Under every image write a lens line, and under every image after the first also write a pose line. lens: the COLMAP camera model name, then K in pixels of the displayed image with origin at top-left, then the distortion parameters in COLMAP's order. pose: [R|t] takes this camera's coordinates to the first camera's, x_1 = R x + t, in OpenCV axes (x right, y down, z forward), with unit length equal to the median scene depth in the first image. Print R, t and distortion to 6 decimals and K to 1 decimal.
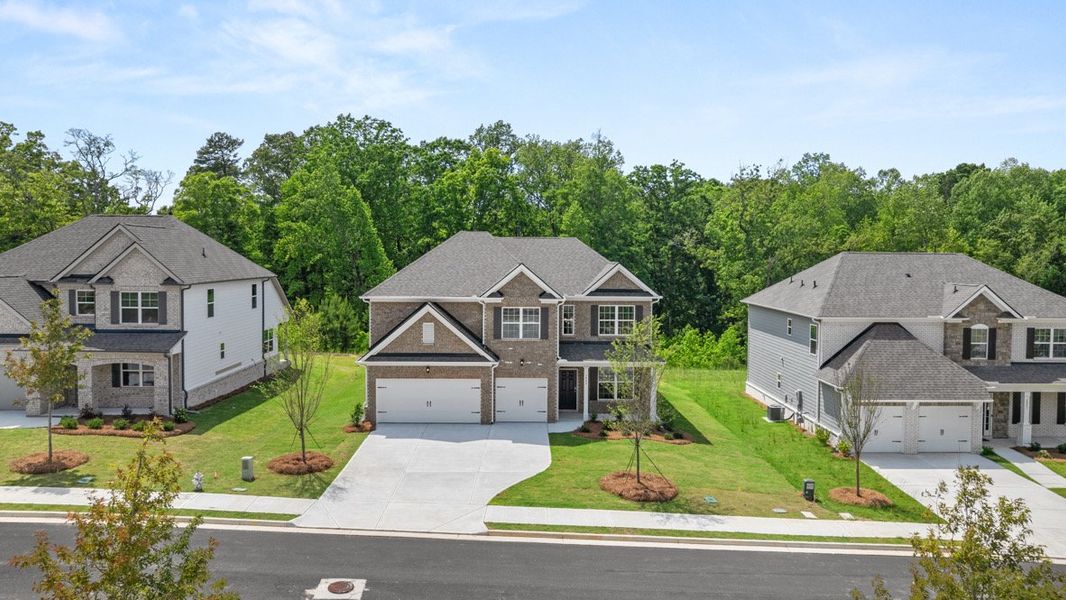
lens RADIAL K [[723.6, 0, 538.0], [0, 723.6, 304.0], [0, 0, 1]] dist [0.039387, -0.007299]
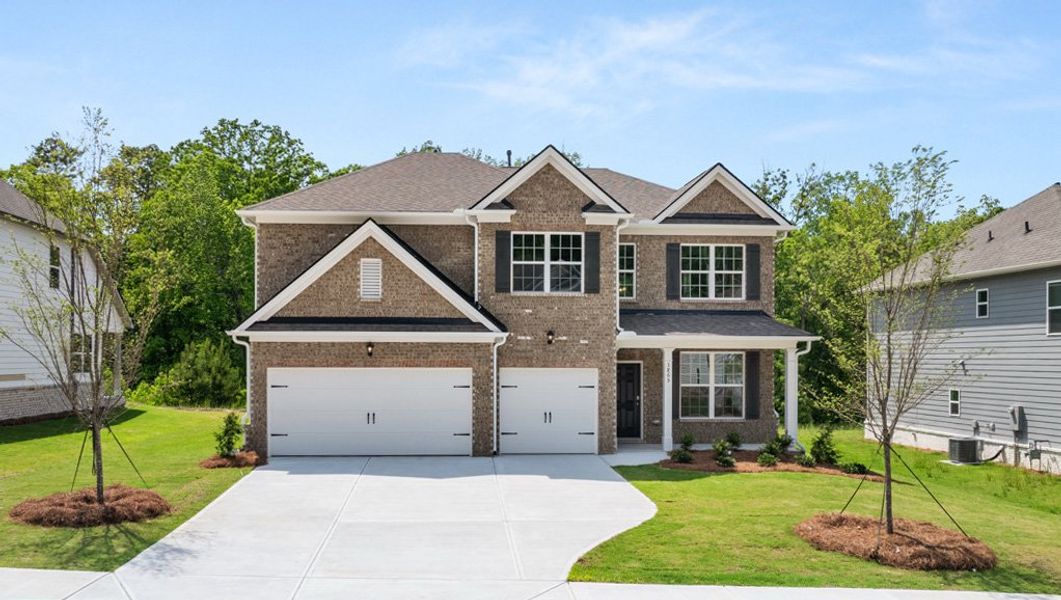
lens RADIAL K [[855.5, 0, 500.2], [0, 855.5, 360.2], [0, 0, 1]] dist [0.000616, 0.025330]
pose [[0.998726, -0.004346, 0.050274, -0.089202], [0.007199, 0.998365, -0.056698, 0.131924], [-0.049946, 0.056988, 0.997125, 0.387142]]
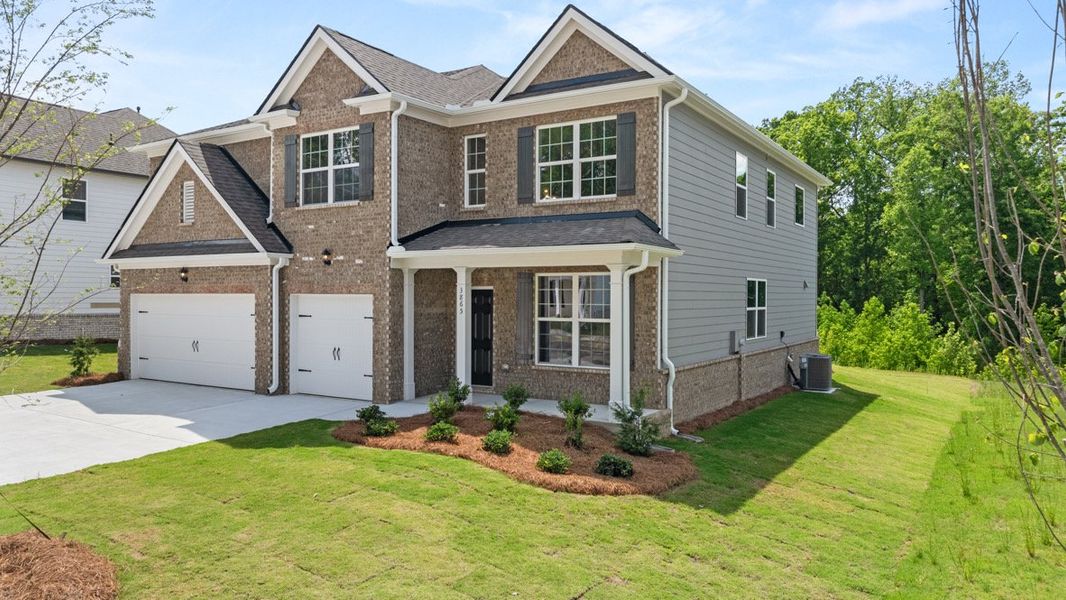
lens RADIAL K [[723.6, 0, 535.0], [0, 723.6, 292.0], [0, 0, 1]] dist [0.039387, -0.007299]
pose [[0.845482, -0.007204, -0.533955, 0.314873], [-0.028130, 0.997920, -0.058005, 0.123170], [0.533262, 0.064062, 0.843521, 0.700529]]
